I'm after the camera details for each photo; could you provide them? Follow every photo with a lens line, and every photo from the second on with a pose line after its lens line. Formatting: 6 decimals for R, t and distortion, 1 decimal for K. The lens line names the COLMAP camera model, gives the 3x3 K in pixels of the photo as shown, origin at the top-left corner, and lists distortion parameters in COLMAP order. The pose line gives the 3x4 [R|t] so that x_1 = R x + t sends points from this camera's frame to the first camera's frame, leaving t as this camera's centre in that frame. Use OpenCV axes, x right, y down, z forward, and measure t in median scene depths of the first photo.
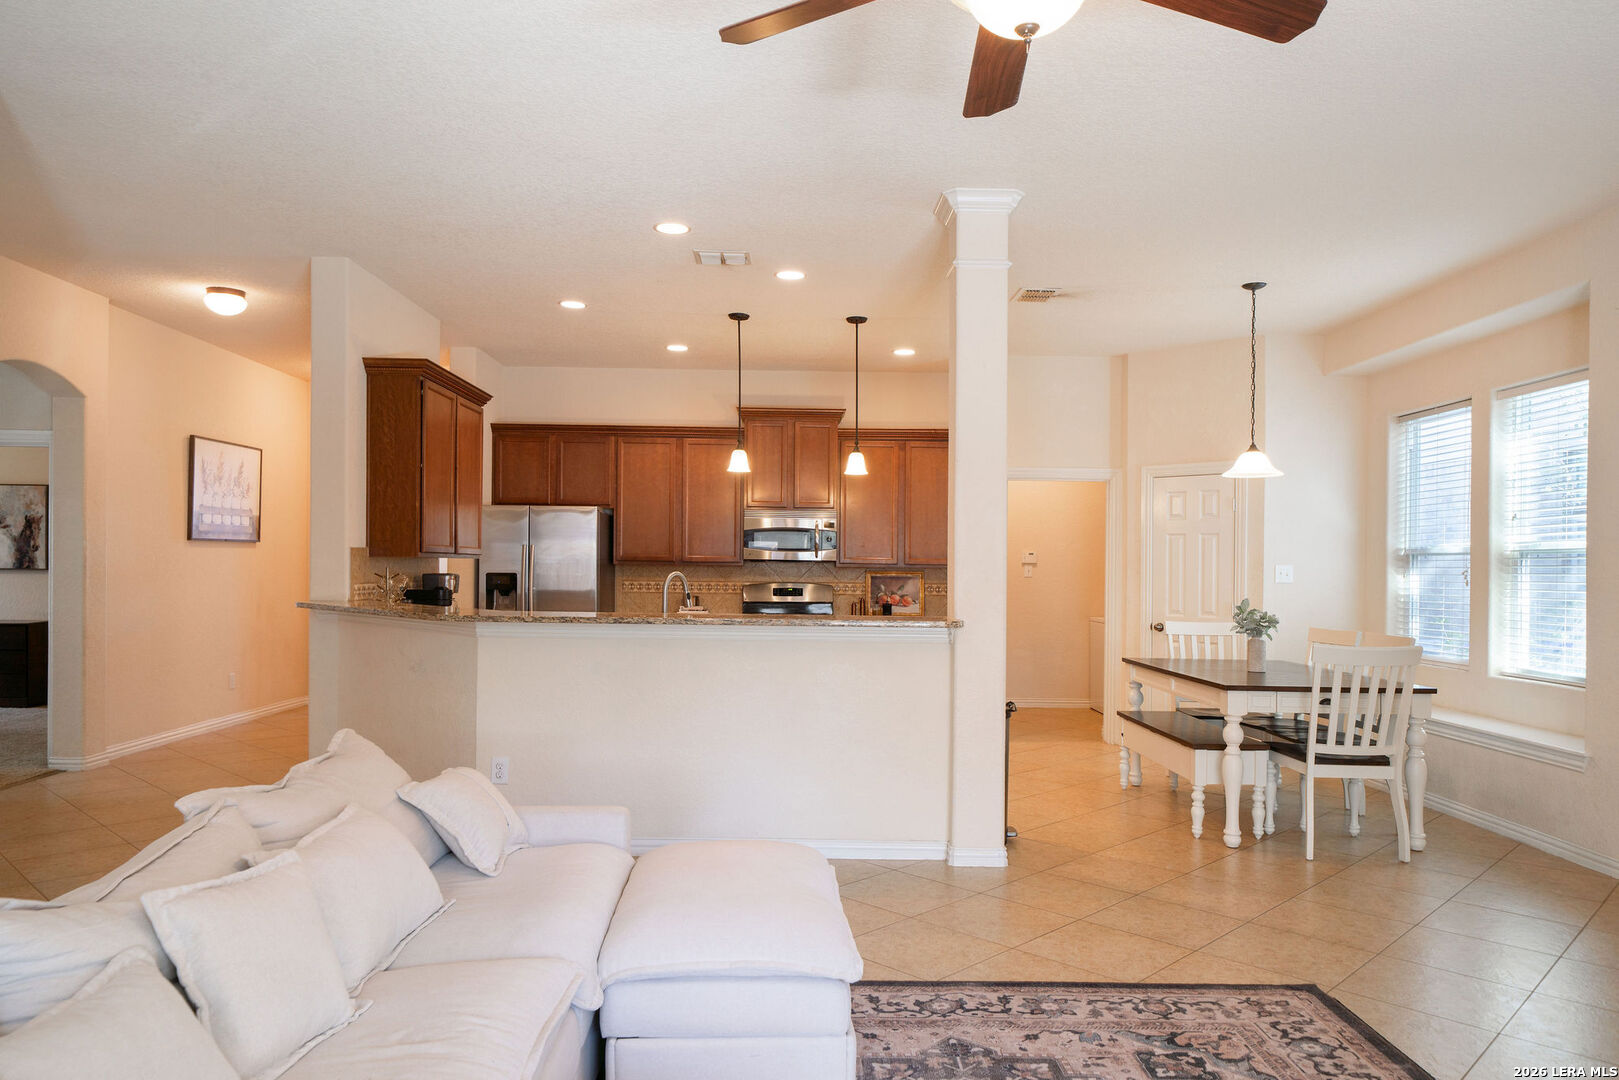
lens RADIAL K [[1074.3, 0, 810.7], [0, 1074.3, 566.0], [0, 0, 1]] dist [0.002795, -0.004747]
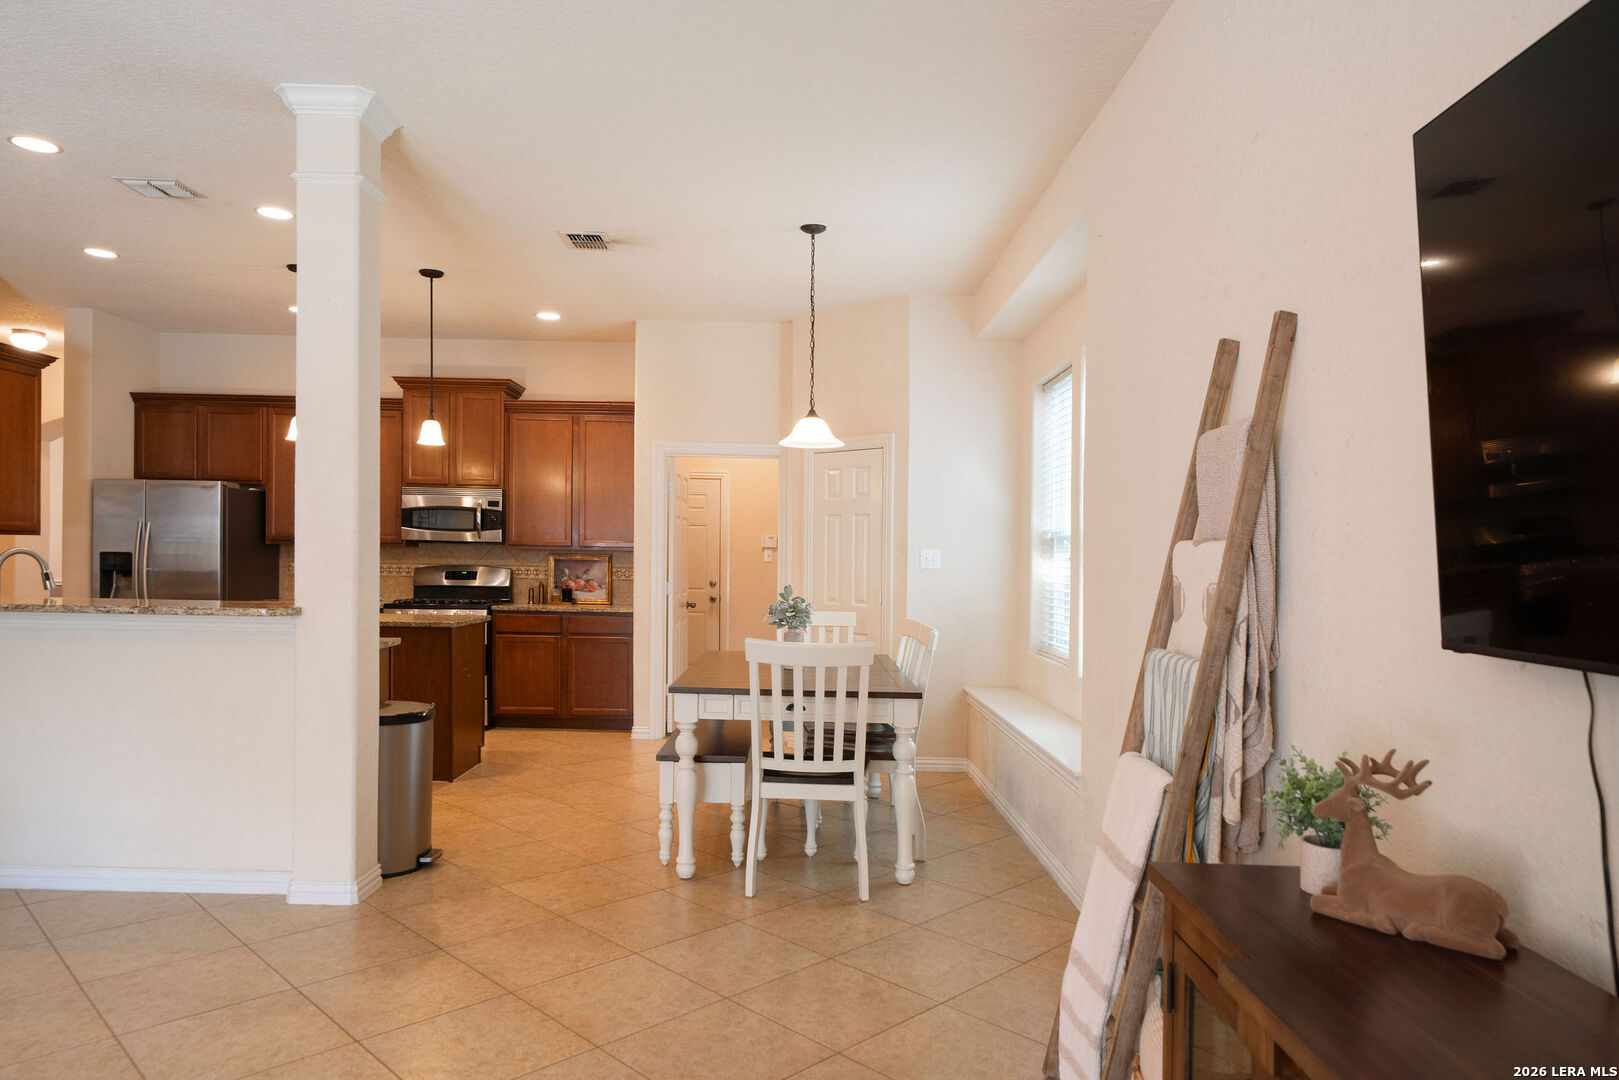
lens RADIAL K [[1014.2, 0, 797.7], [0, 1014.2, 561.0], [0, 0, 1]] dist [0.008336, 0.004658]
pose [[0.999903, 0.007268, -0.011894, 0.396414], [-0.007182, 0.999948, 0.007281, 0.004600], [0.011946, -0.007195, 0.999903, 0.163943]]
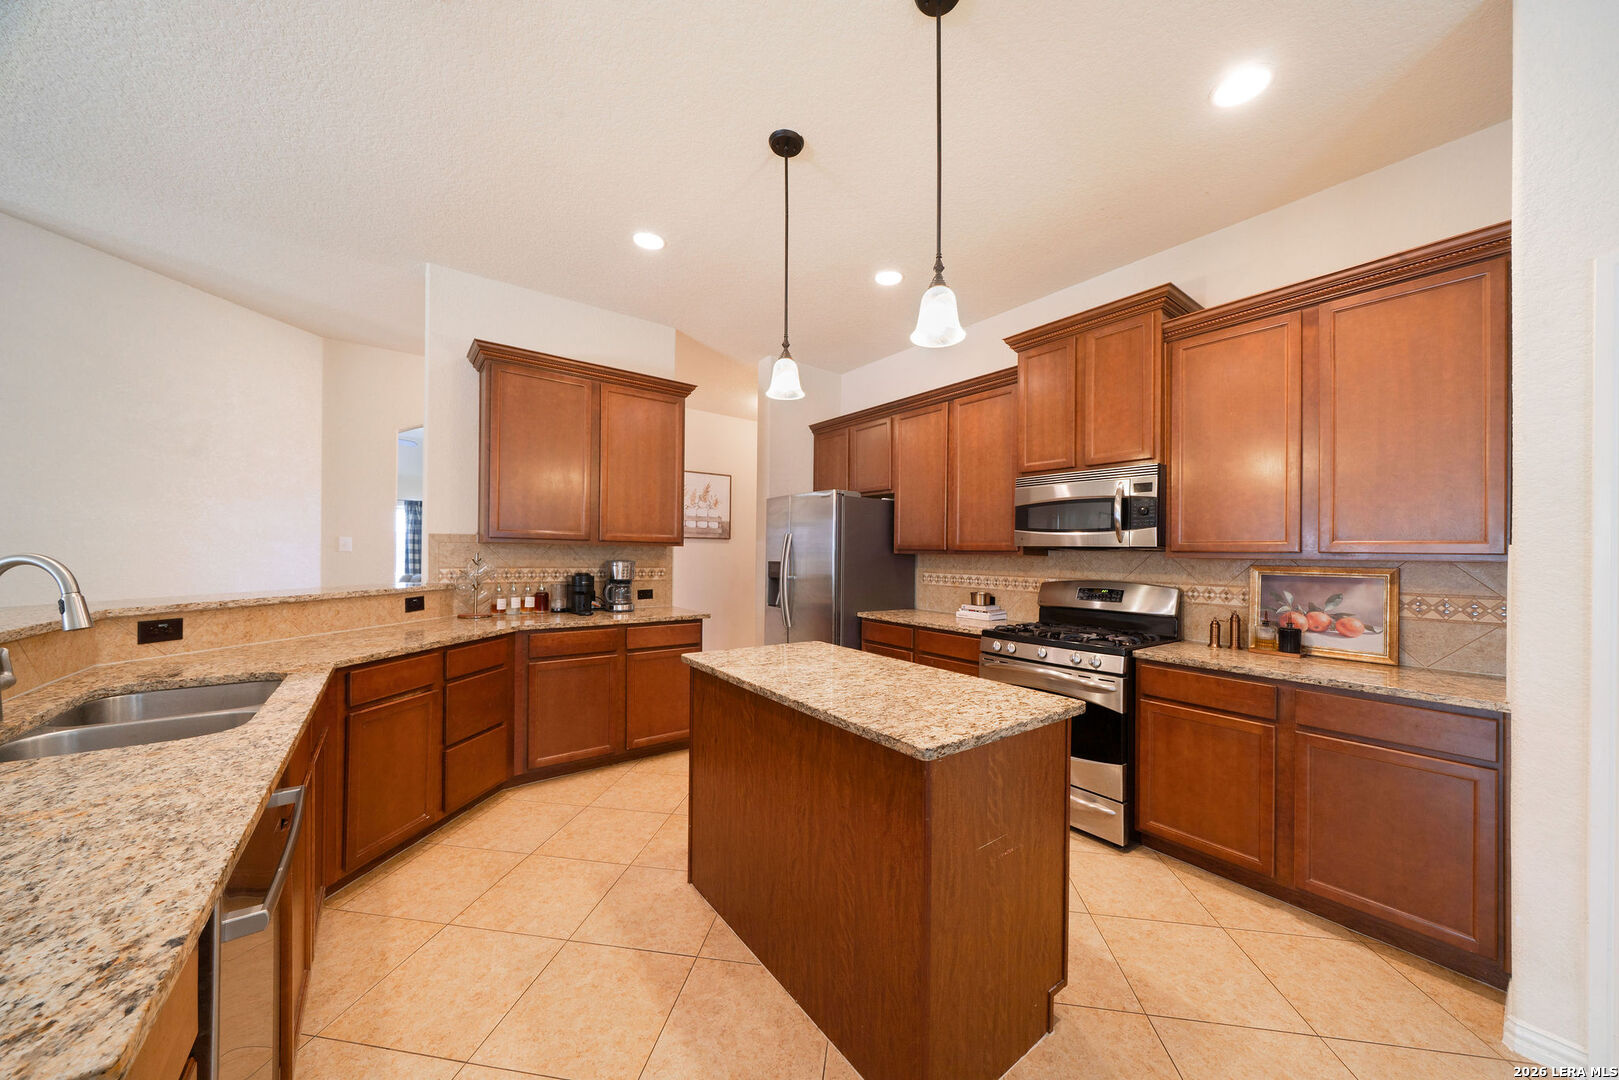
lens RADIAL K [[551.6, 0, 813.1], [0, 551.6, 555.3], [0, 0, 1]] dist [-0.005609, -0.000202]
pose [[0.590088, 0.000745, -0.807339, 0.212012], [-0.006938, 0.999967, -0.004148, 0.002968], [0.807309, 0.008049, 0.590074, 0.910777]]
